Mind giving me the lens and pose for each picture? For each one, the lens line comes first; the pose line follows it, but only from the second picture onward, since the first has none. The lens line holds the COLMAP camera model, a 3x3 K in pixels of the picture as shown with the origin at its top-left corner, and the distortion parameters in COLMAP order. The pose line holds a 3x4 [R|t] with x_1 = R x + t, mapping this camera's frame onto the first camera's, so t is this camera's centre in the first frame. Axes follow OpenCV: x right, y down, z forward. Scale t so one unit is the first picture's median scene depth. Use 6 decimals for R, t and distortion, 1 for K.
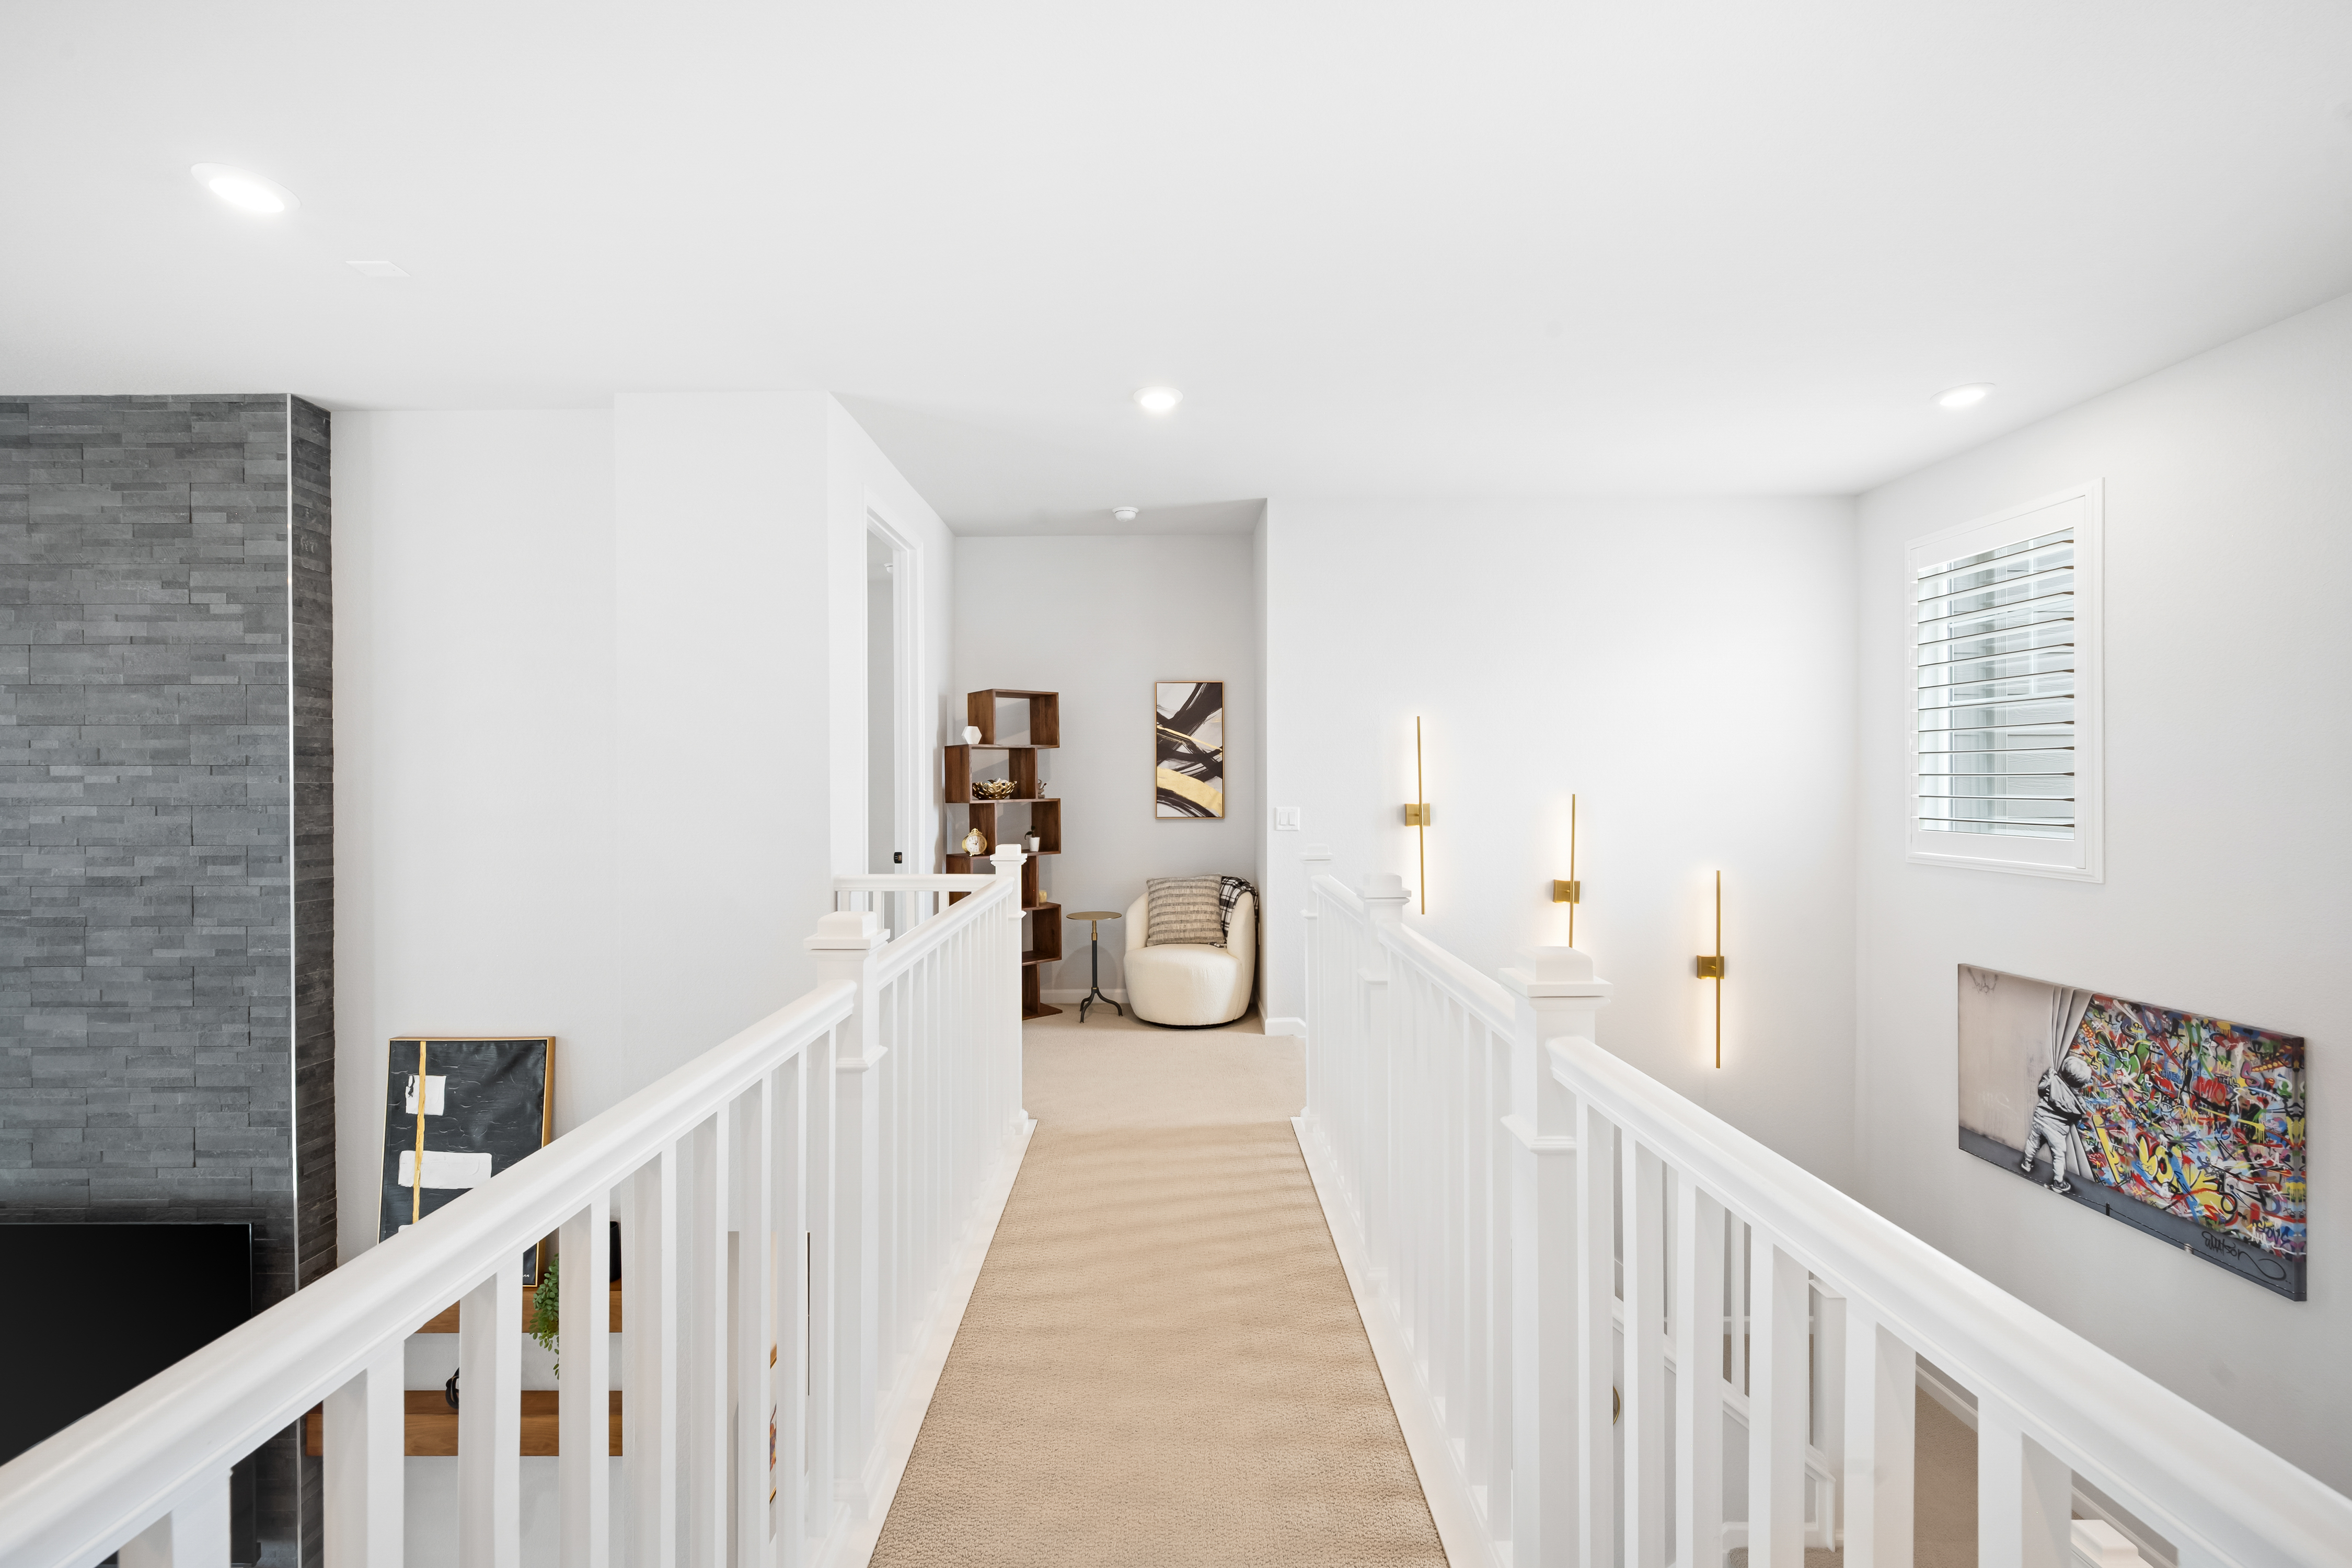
lens RADIAL K [[961.7, 0, 1176.0], [0, 961.7, 784.0], [0, 0, 1]] dist [-0.001171, -0.000063]
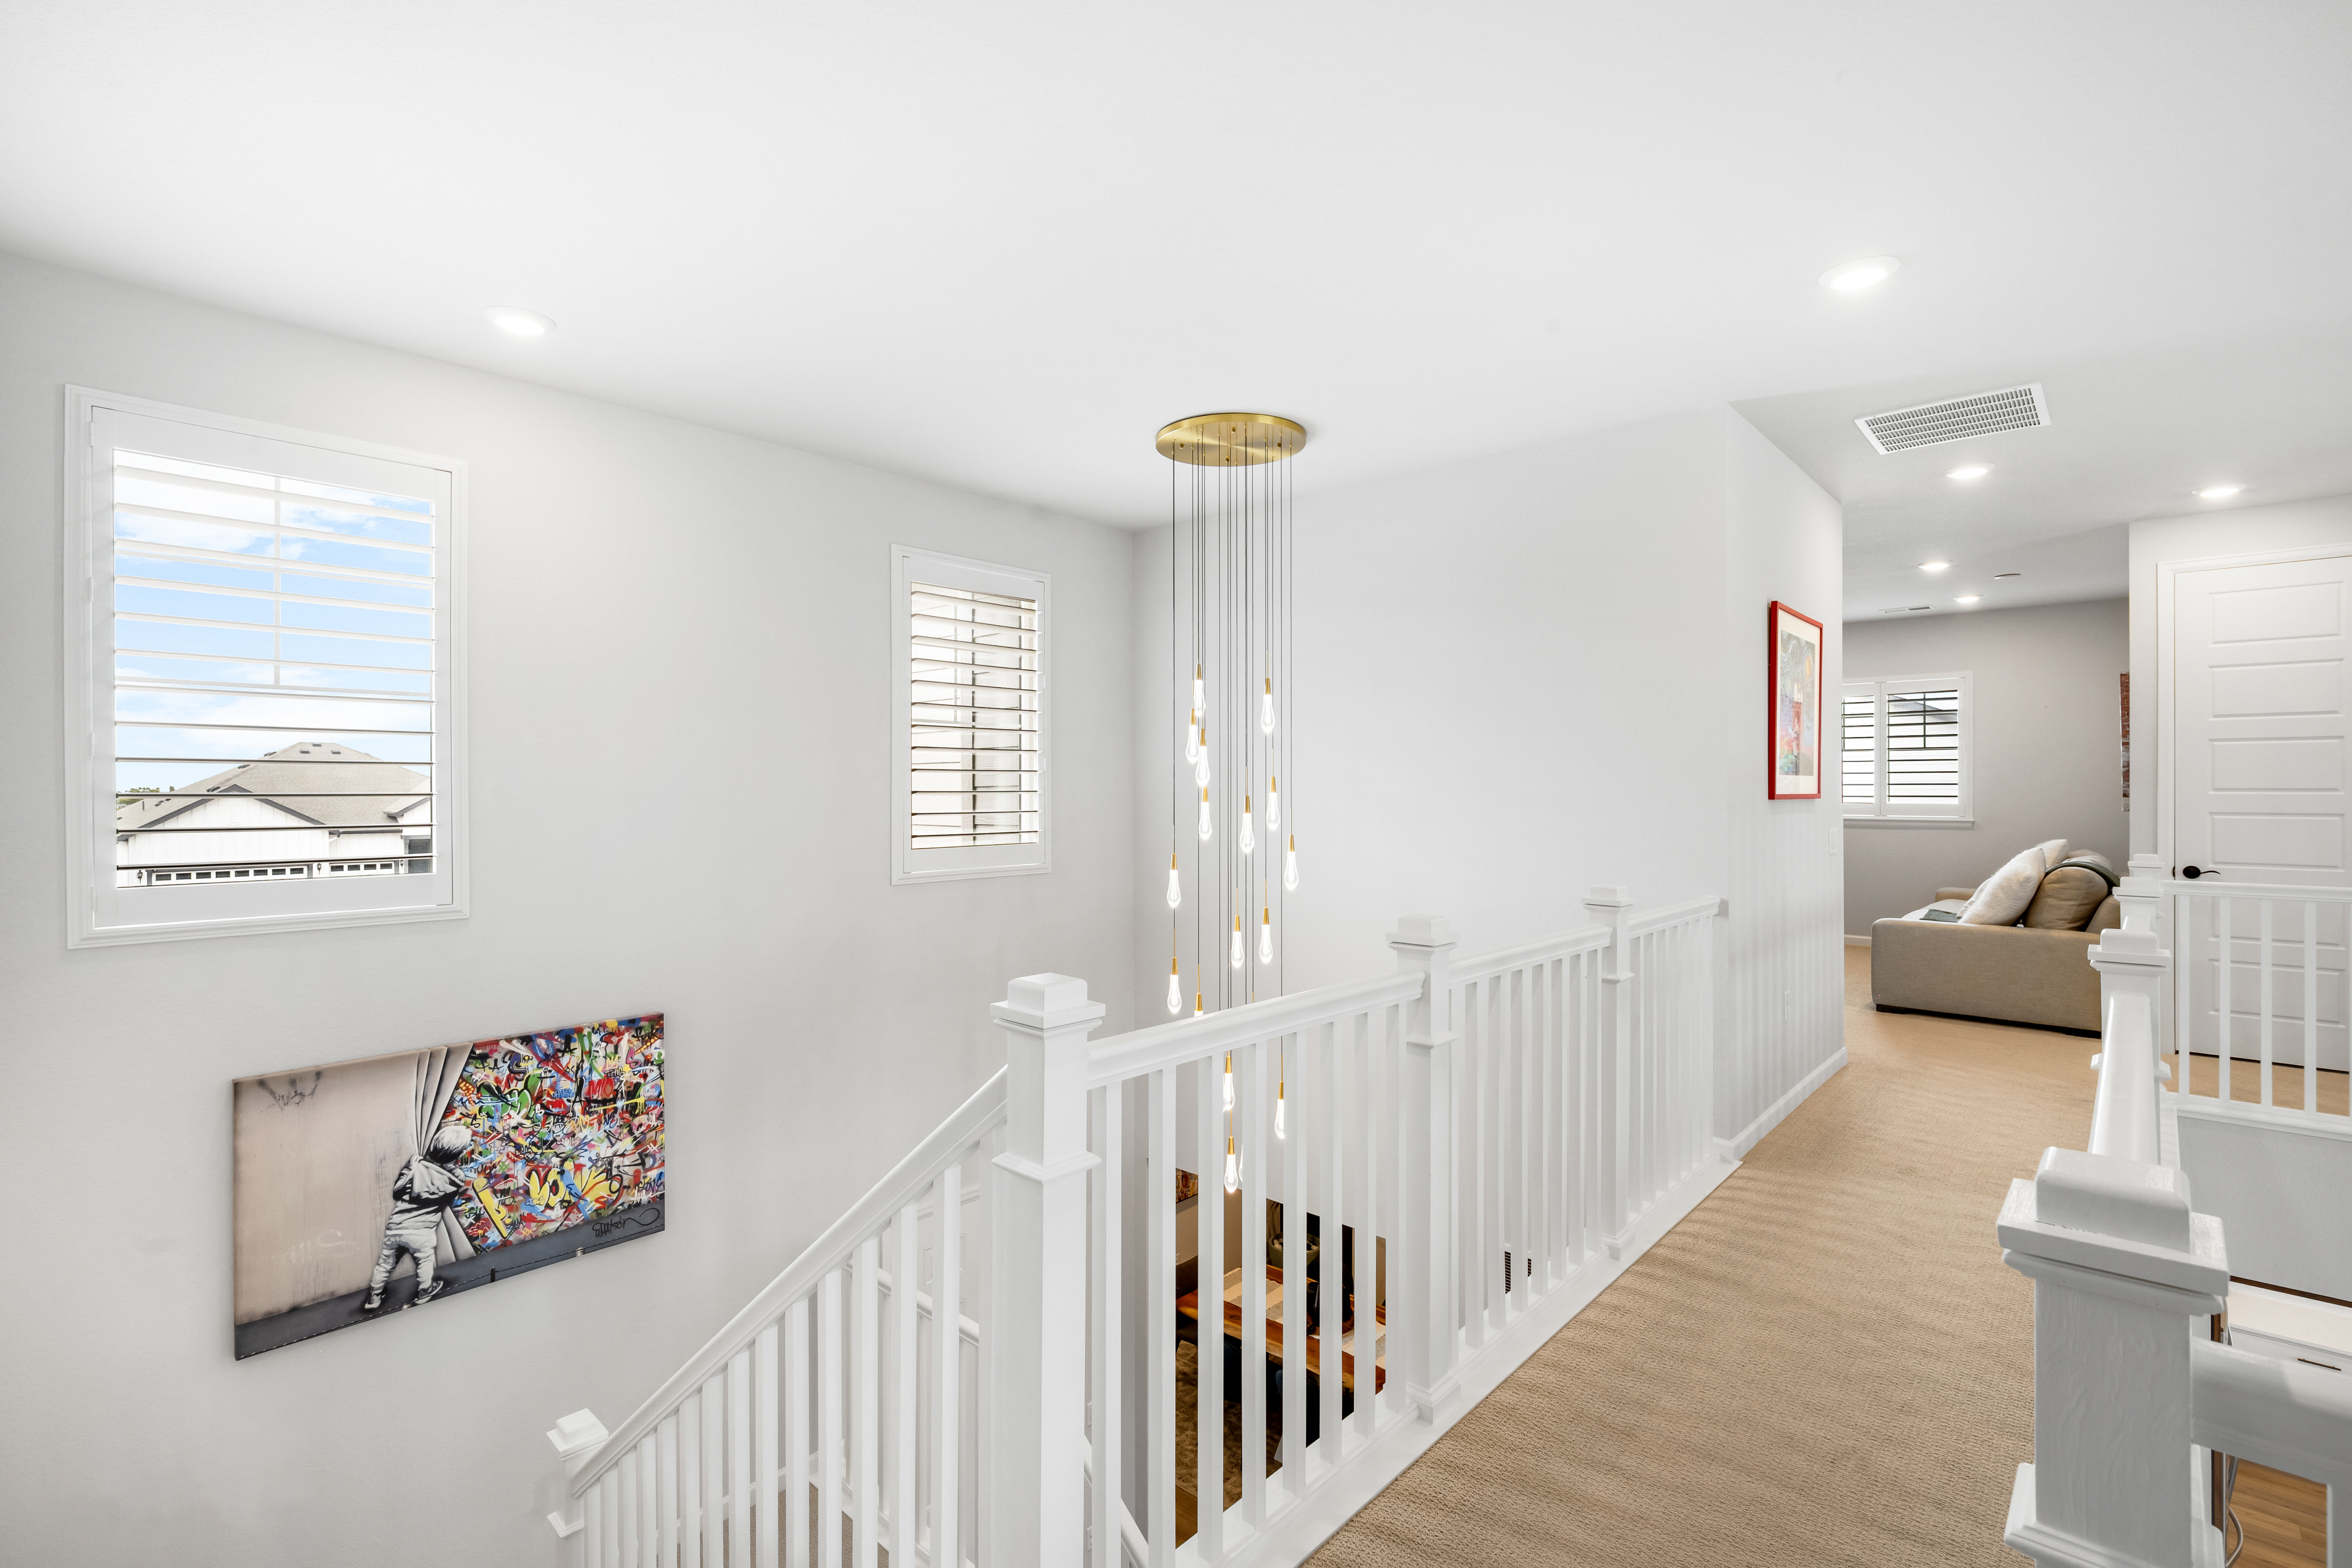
lens RADIAL K [[1066.1, 0, 1176.0], [0, 1066.1, 784.0], [0, 0, 1]] dist [0.000102, -0.000053]
pose [[-0.734024, 0.004644, 0.679108, -0.199533], [0.003837, 0.999989, -0.002691, -0.016126], [-0.679113, 0.000630, -0.734034, 1.378603]]
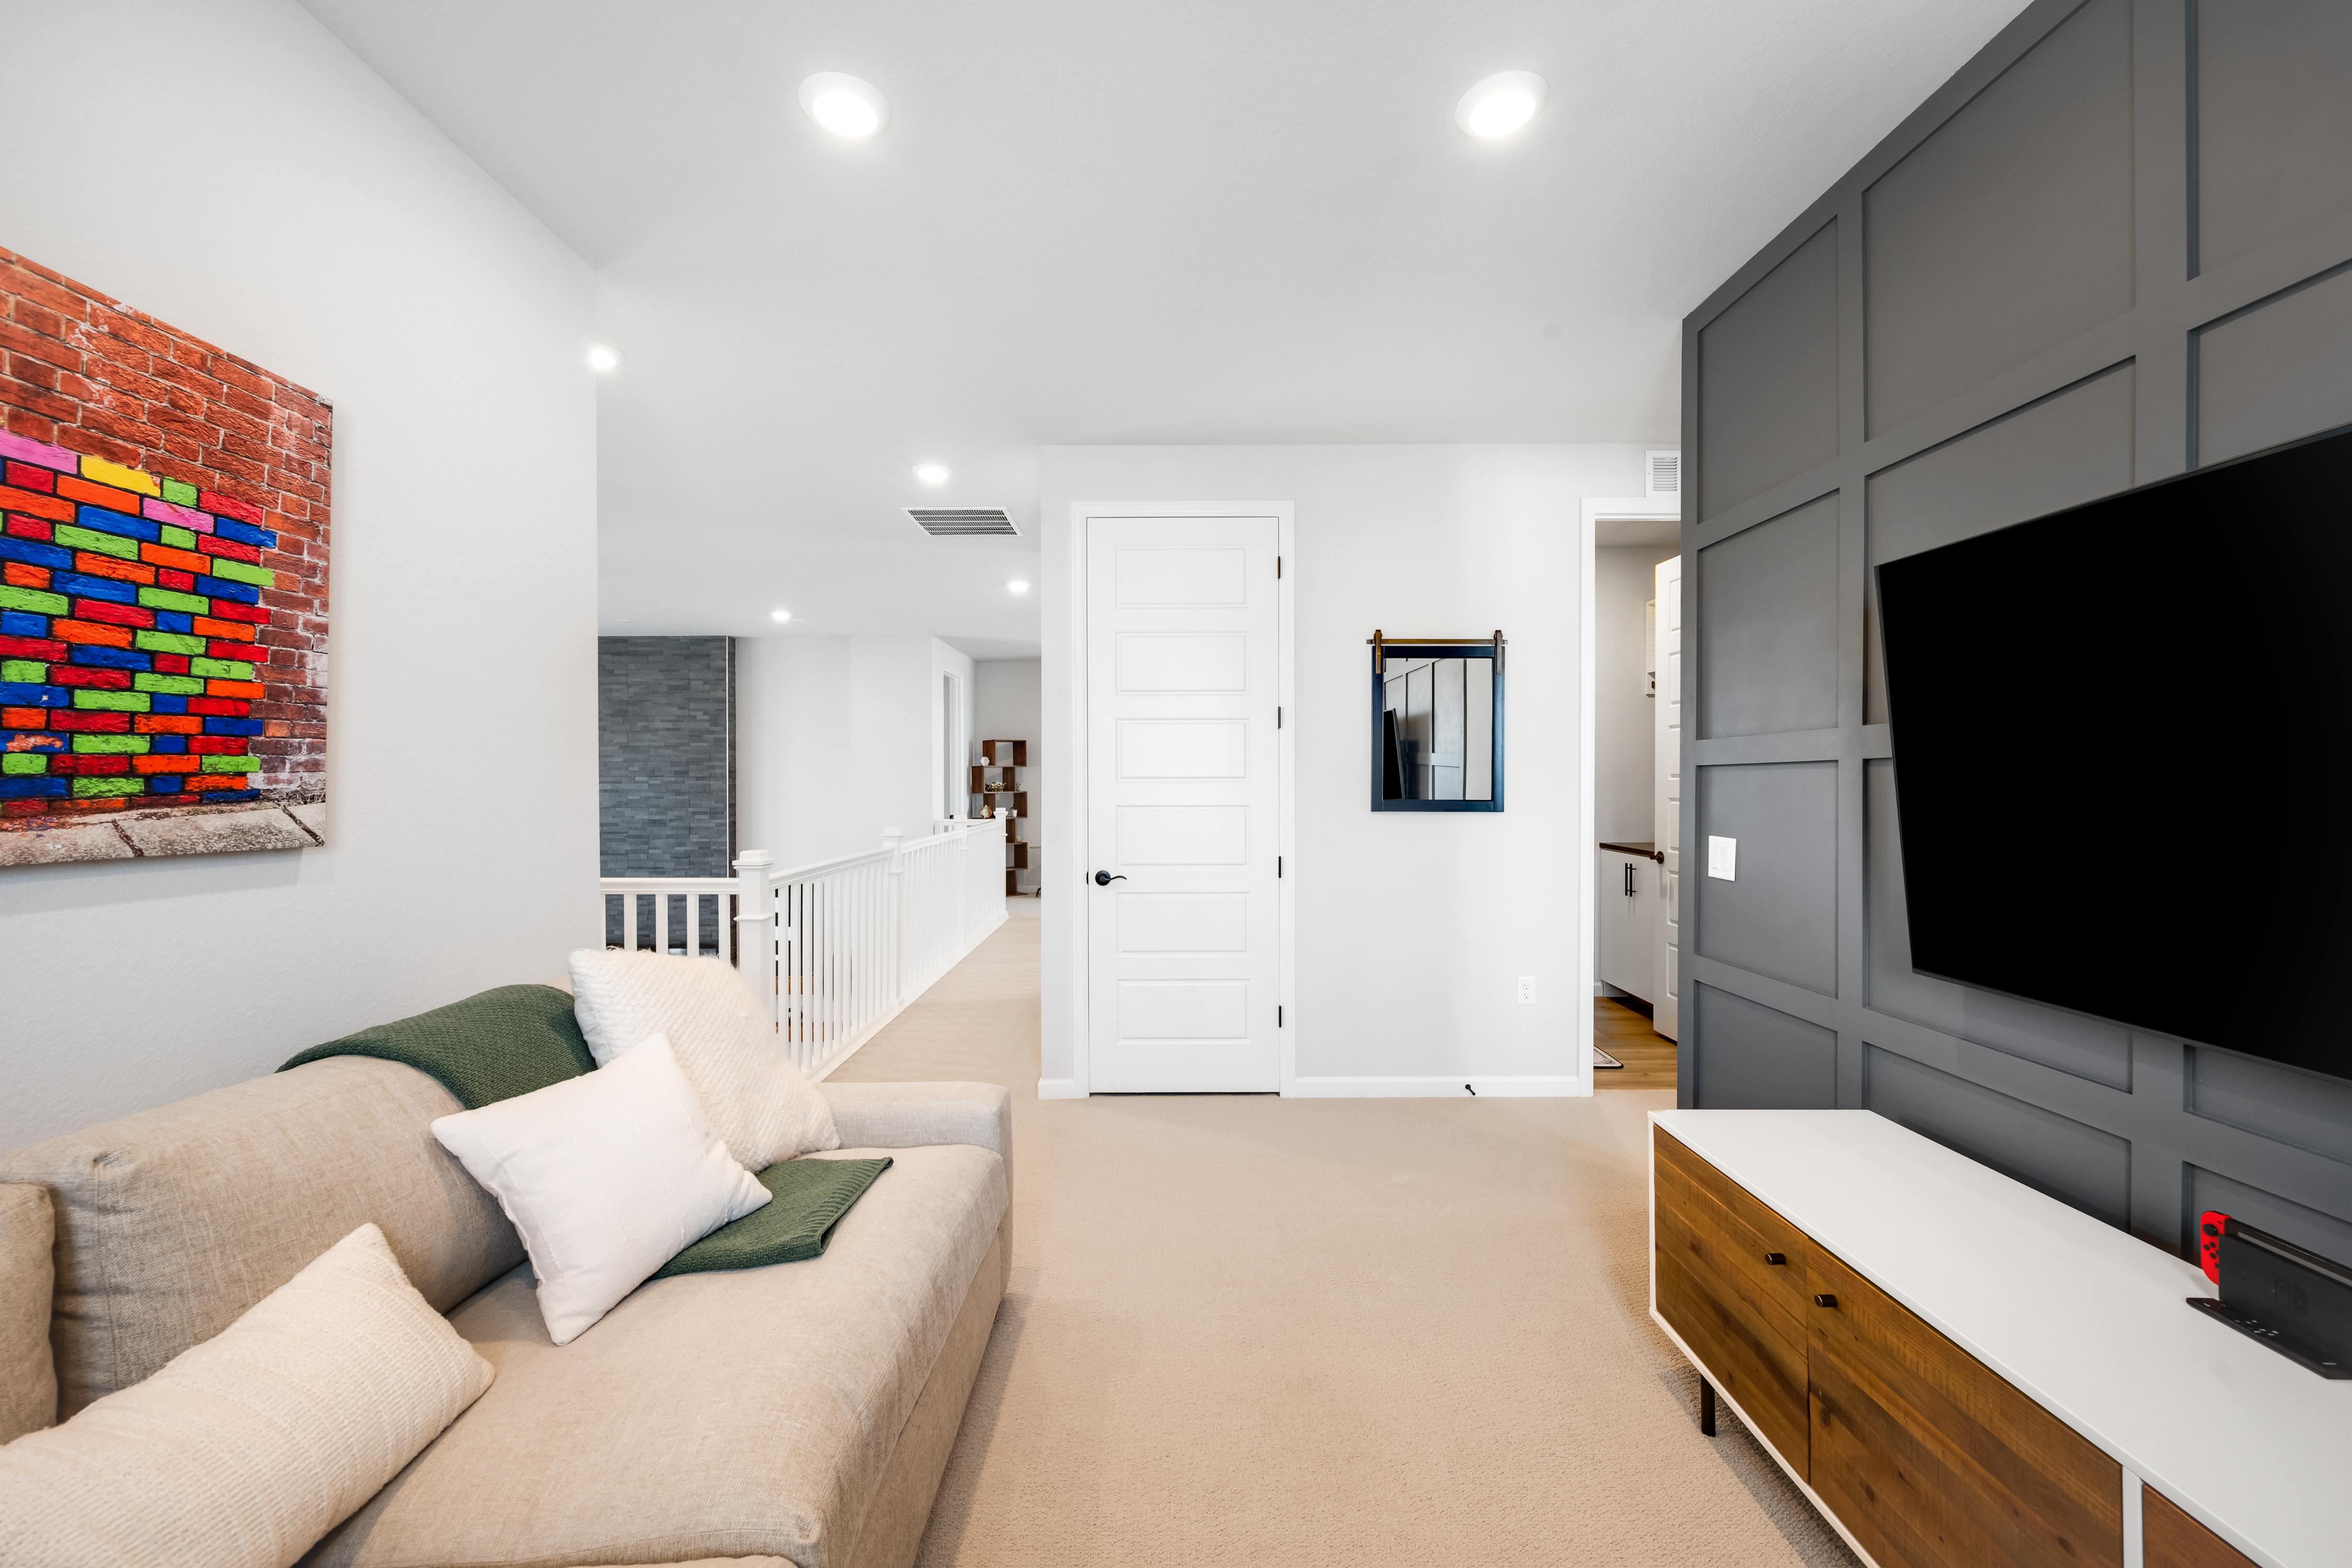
lens RADIAL K [[929.6, 0, 1176.0], [0, 929.6, 784.0], [0, 0, 1]] dist [0.000960, 0.000069]
pose [[0.999973, 0.003021, 0.006767, 0.259721], [-0.003043, 0.999990, 0.003270, -0.011342], [-0.006757, -0.003290, 0.999972, -1.399142]]
